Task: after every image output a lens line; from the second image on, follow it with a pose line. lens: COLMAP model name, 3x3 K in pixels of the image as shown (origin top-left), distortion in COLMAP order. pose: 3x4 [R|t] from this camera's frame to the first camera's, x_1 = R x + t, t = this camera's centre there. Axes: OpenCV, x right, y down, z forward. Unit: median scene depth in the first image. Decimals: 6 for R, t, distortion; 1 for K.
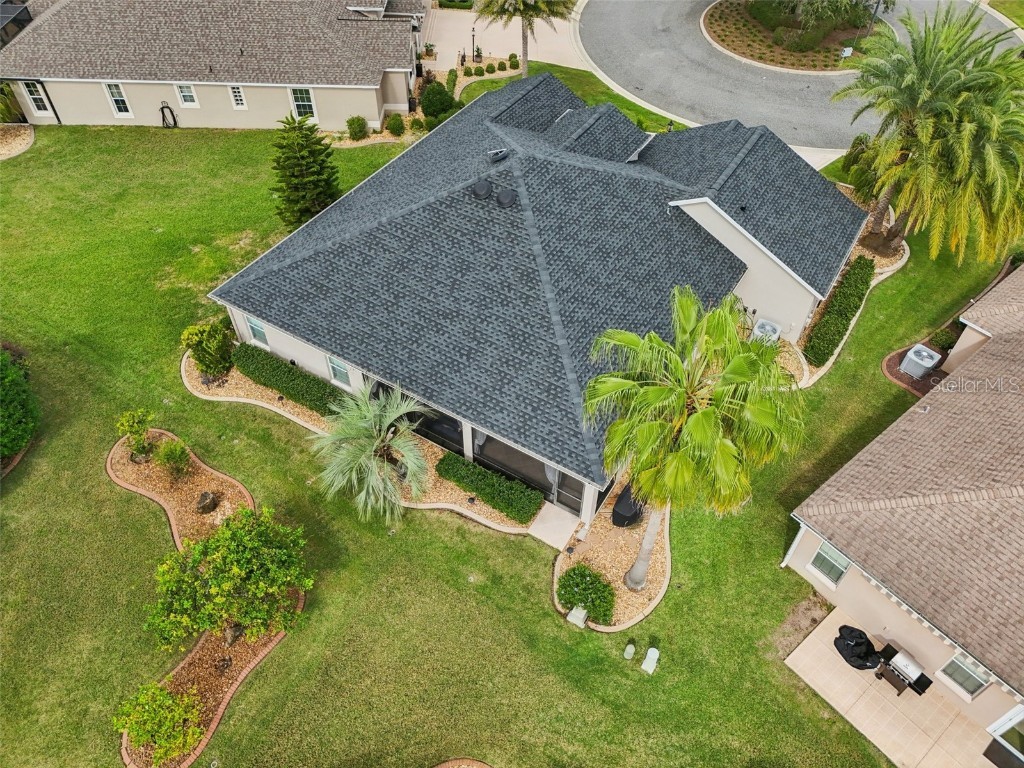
lens RADIAL K [[788.6, 0, 509.6], [0, 788.6, 378.4], [0, 0, 1]] dist [0.057928, -0.010764]
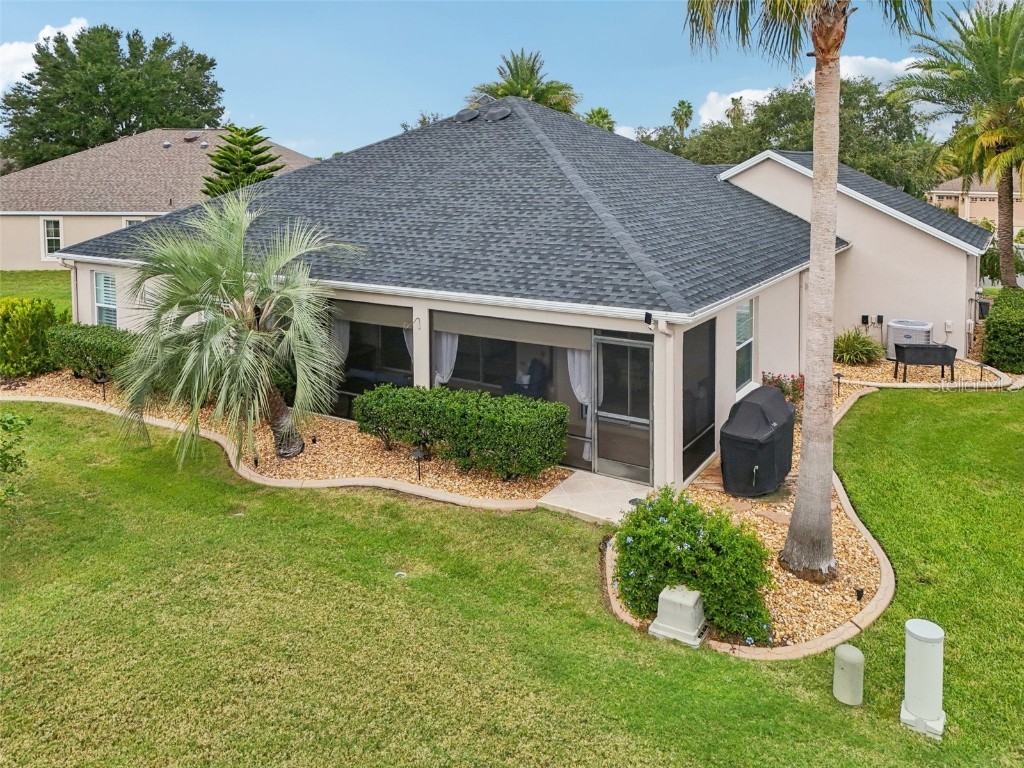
lens RADIAL K [[788.6, 0, 514.1], [0, 788.6, 385.5], [0, 0, 1]] dist [0.057928, -0.010764]
pose [[0.999910, -0.011430, -0.007053, 0.013133], [0.003192, 0.712354, -0.701813, 0.470691], [0.013045, 0.701727, 0.712326, 0.643058]]
